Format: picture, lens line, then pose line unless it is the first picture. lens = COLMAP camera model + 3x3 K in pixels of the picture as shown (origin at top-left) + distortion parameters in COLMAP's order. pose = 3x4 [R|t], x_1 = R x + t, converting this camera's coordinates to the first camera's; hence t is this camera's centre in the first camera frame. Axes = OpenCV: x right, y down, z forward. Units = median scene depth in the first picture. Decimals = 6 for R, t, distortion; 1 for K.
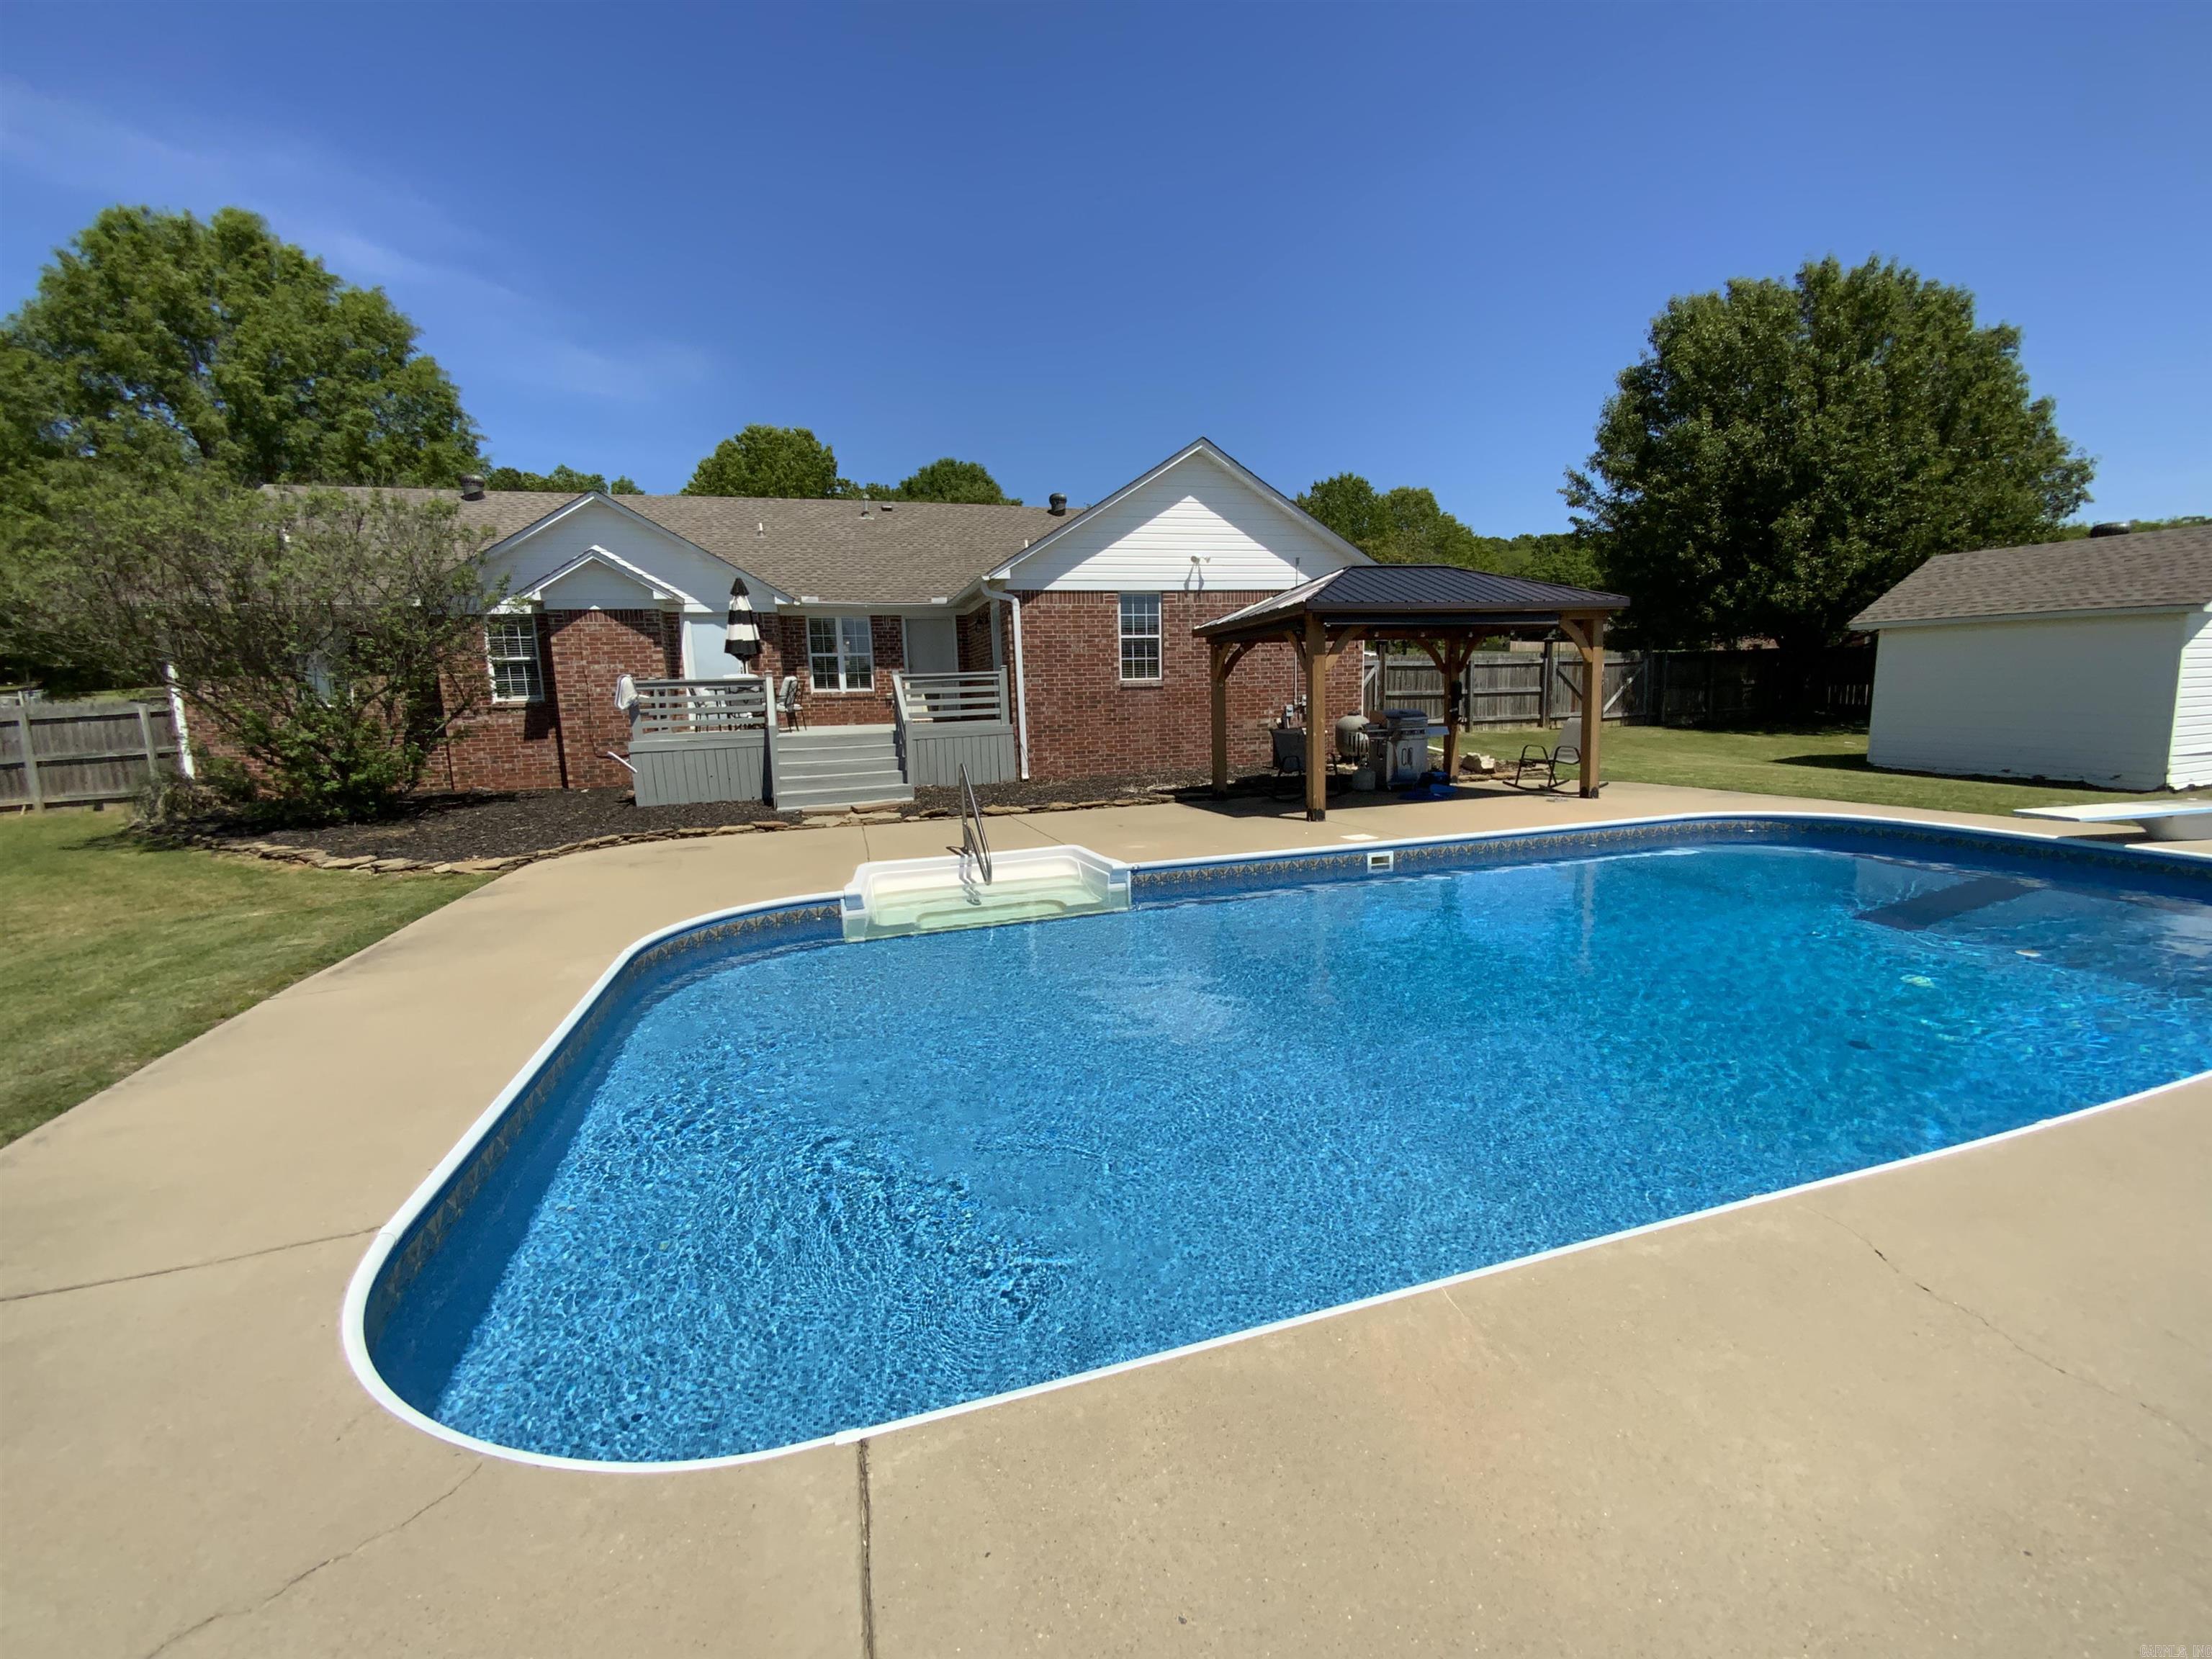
lens RADIAL K [[903.2, 0, 1115.5], [0, 903.2, 837.9], [0, 0, 1]] dist [0.005358, -0.009953]
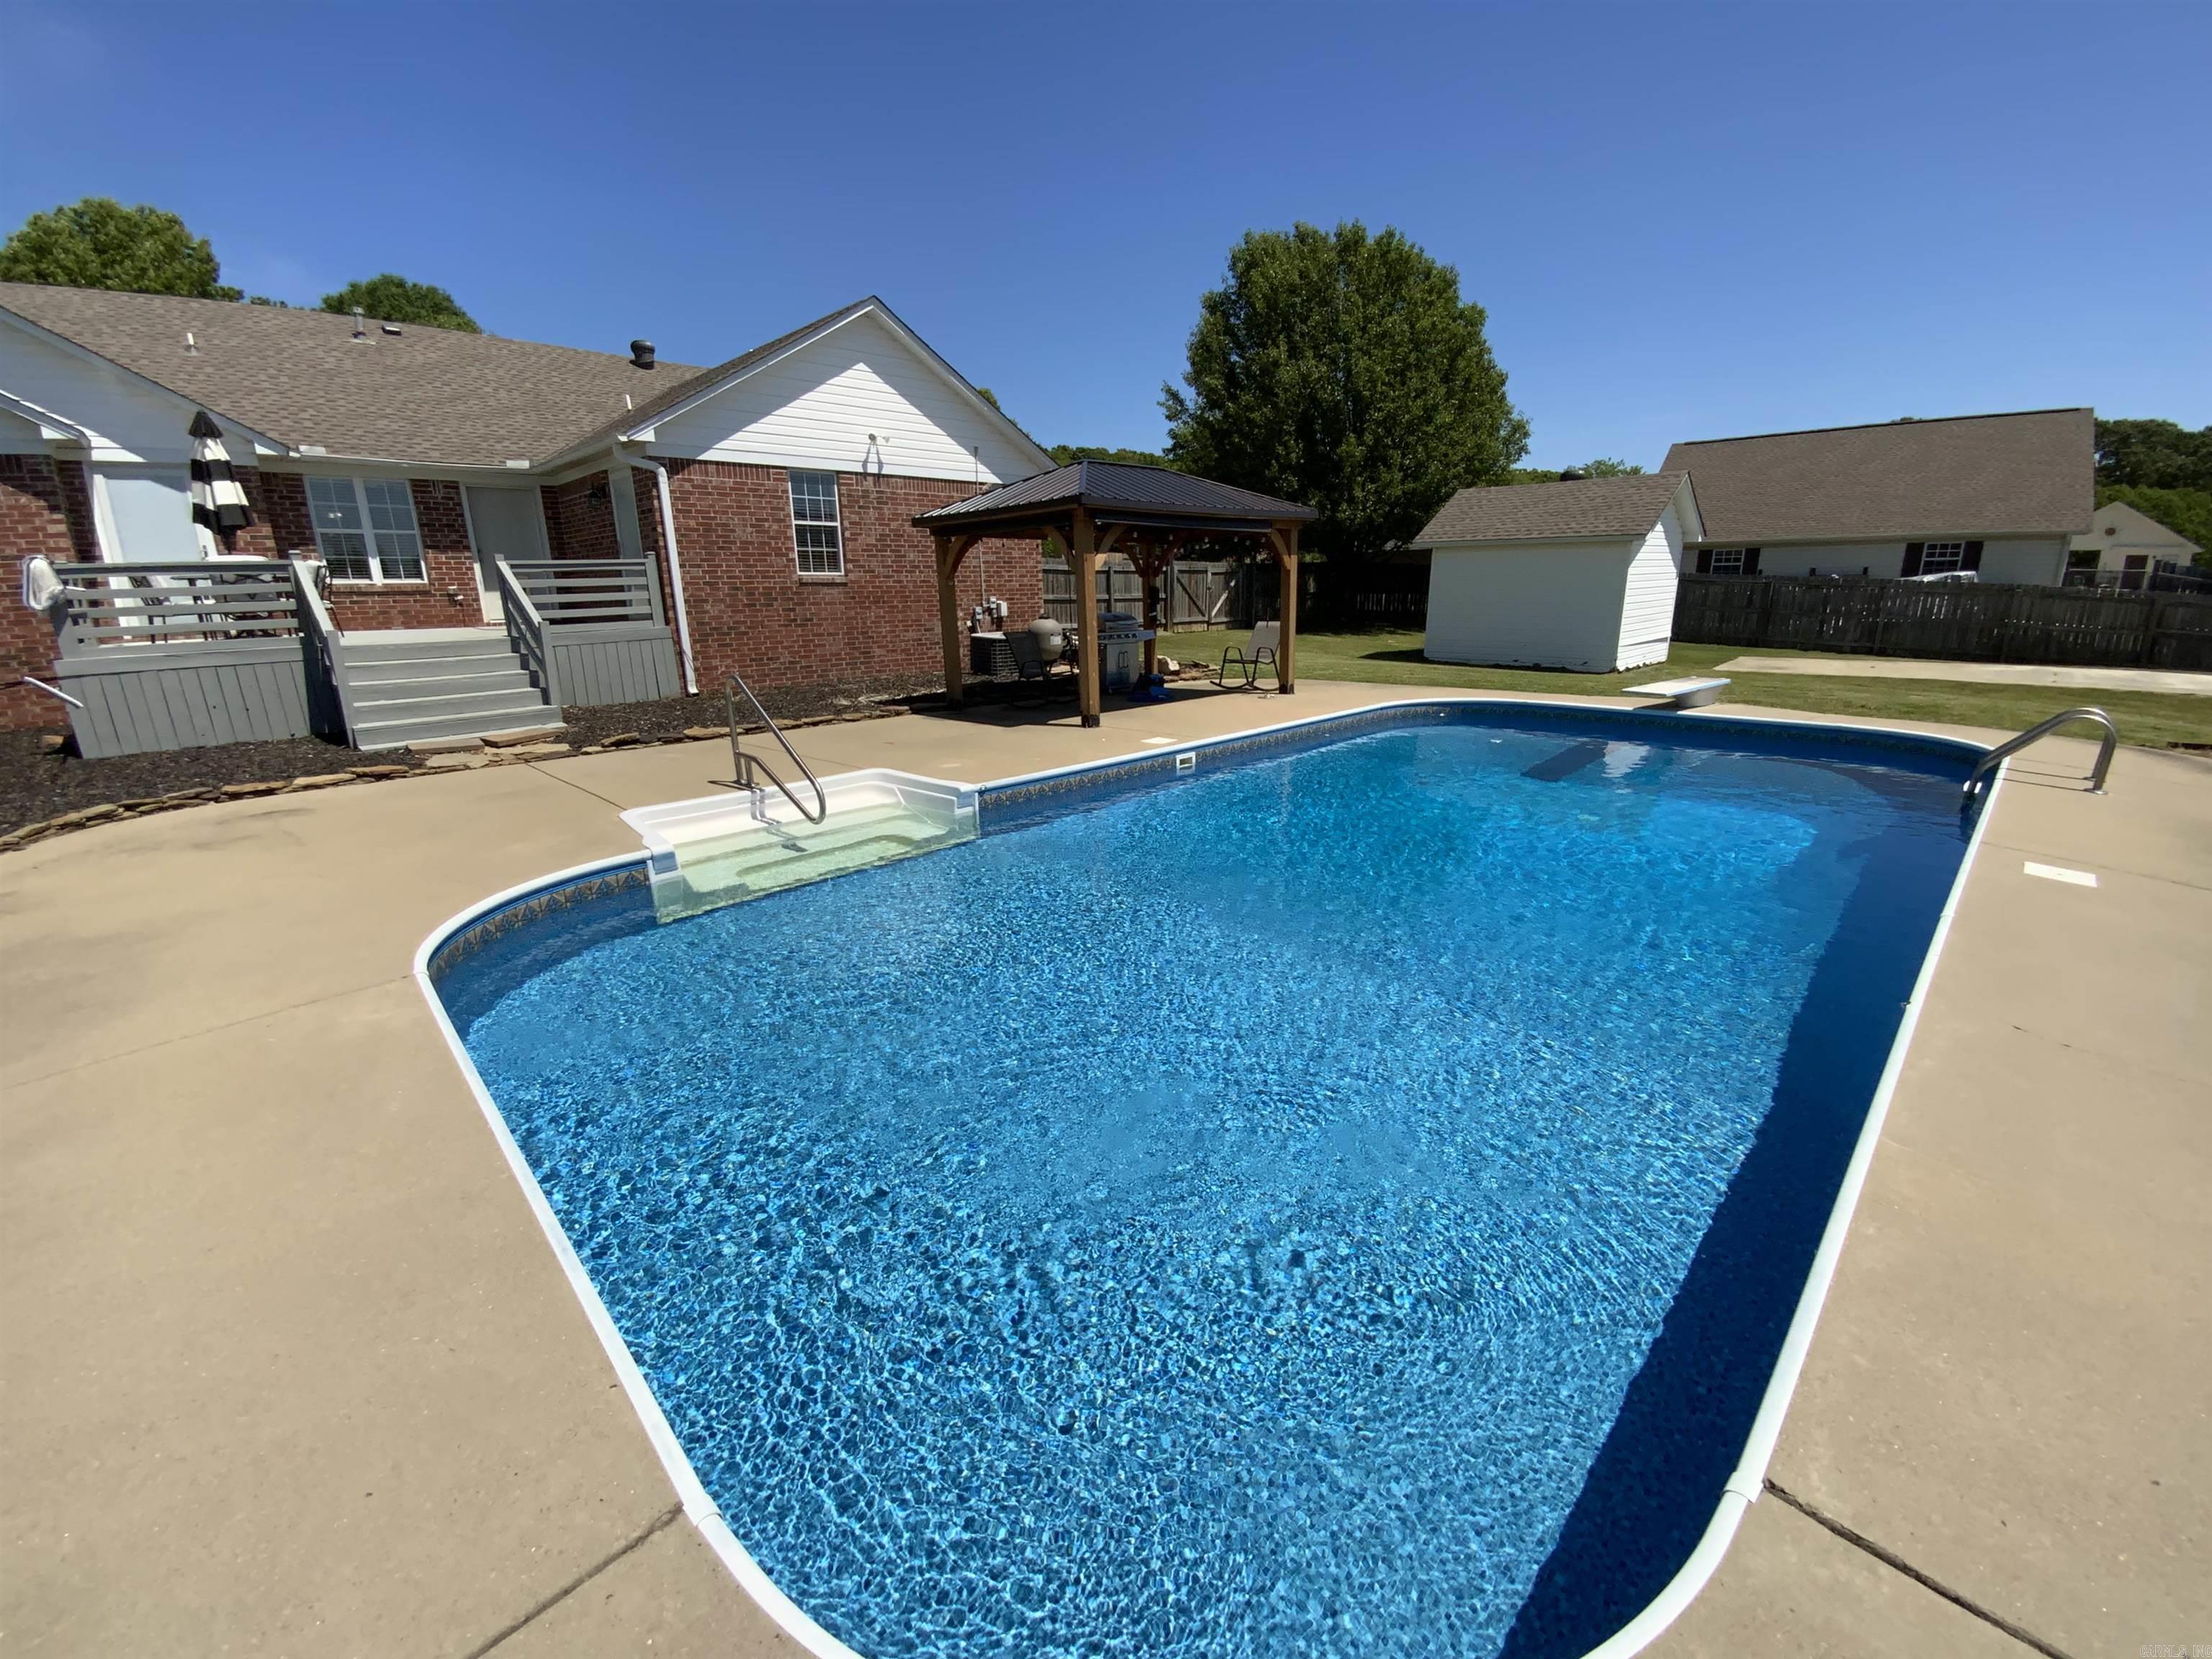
lens RADIAL K [[903.2, 0, 1109.6], [0, 903.2, 826.3], [0, 0, 1]] dist [0.005358, -0.009953]
pose [[0.889971, -0.099541, 0.445021, -0.139224], [0.058394, 0.992728, 0.105272, -0.008574], [-0.452263, -0.067702, 0.889311, 0.074640]]
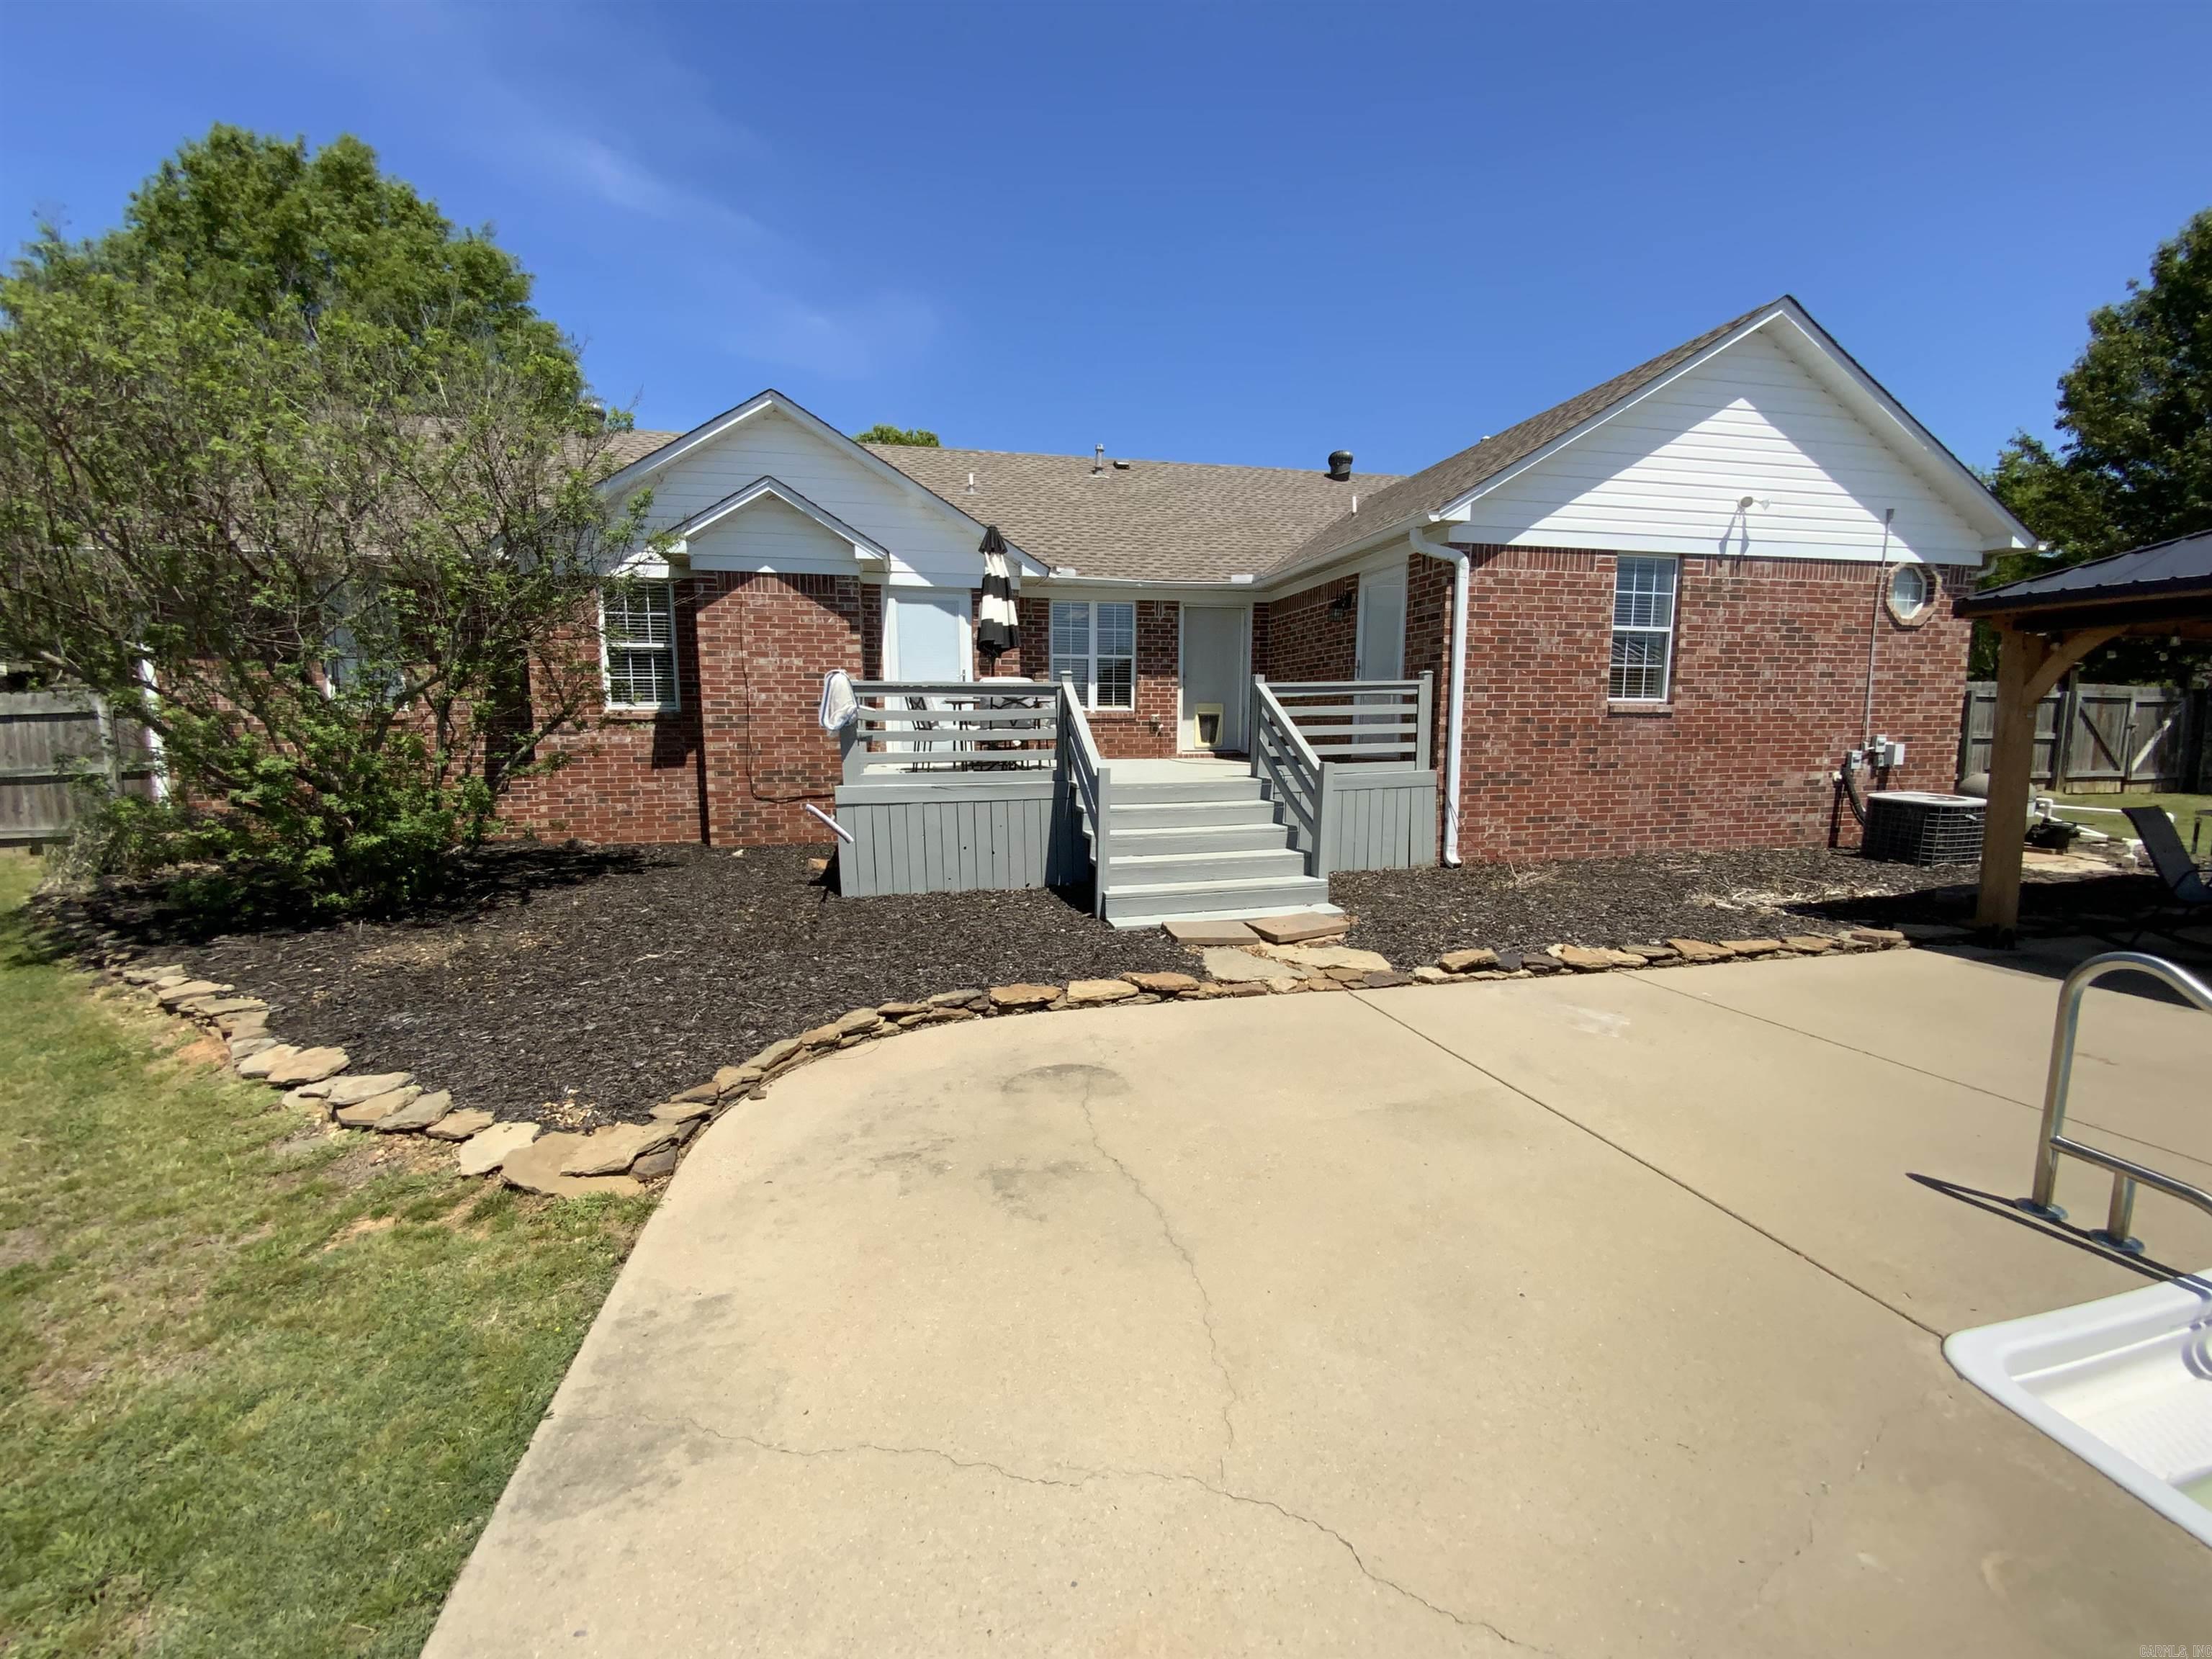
lens RADIAL K [[903.2, 0, 1109.1], [0, 903.2, 831.5], [0, 0, 1]] dist [0.005358, -0.009953]
pose [[0.996543, 0.036513, -0.074625, -0.277397], [-0.039015, 0.998715, -0.032341, -0.056288], [0.073348, 0.035141, 0.996687, 0.381856]]
